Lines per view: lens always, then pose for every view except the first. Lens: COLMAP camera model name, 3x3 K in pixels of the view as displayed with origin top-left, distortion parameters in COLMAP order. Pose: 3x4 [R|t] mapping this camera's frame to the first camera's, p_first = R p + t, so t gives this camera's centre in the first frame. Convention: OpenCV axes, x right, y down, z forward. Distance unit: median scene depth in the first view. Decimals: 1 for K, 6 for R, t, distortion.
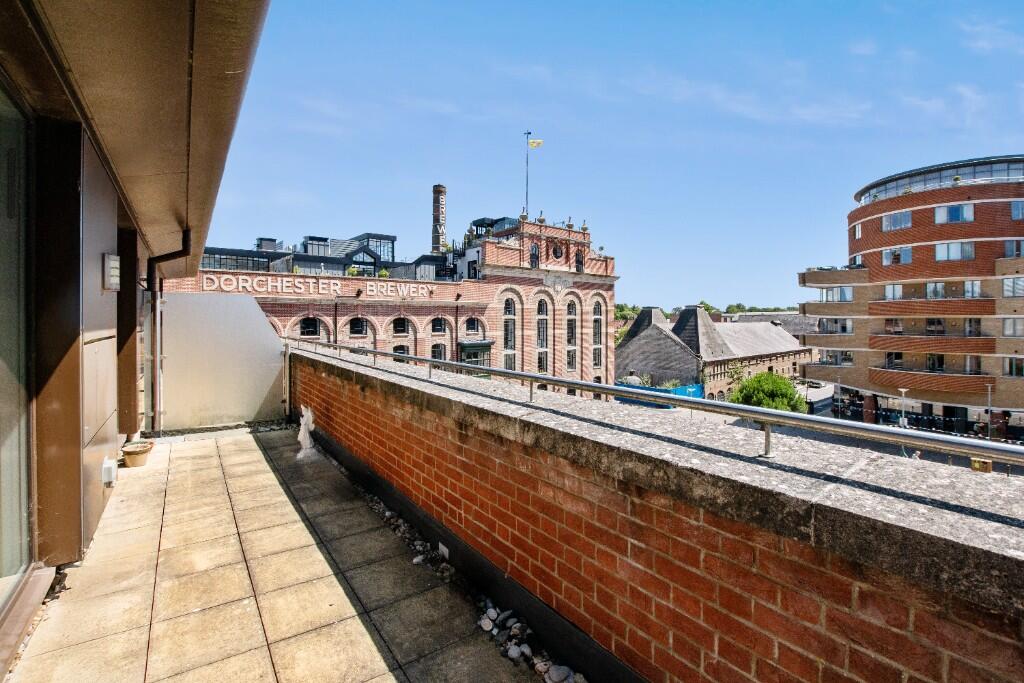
lens RADIAL K [[479.1, 0, 506.5], [0, 479.1, 321.9], [0, 0, 1]] dist [0.000910, 0.000393]
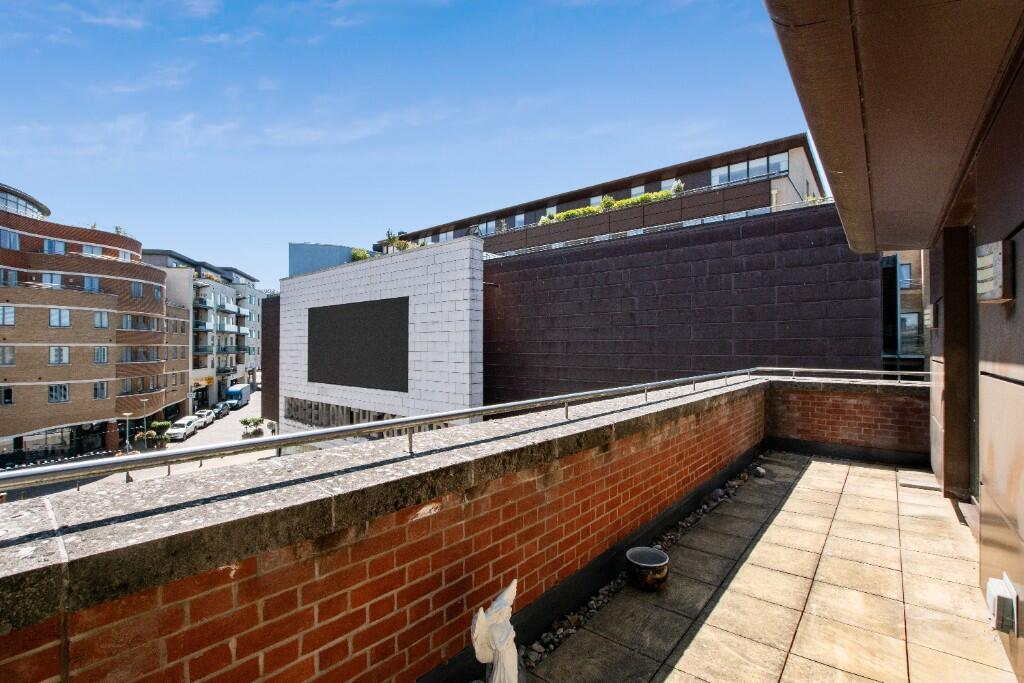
lens RADIAL K [[462.5, 0, 512.0], [0, 462.5, 341.5], [0, 0, 1]] dist [-0.000466, 0.000054]
pose [[-0.286119, 0.008850, 0.958153, -1.226850], [0.005582, 0.999956, -0.007569, -0.022337], [-0.958178, 0.003183, -0.286156, 1.769411]]
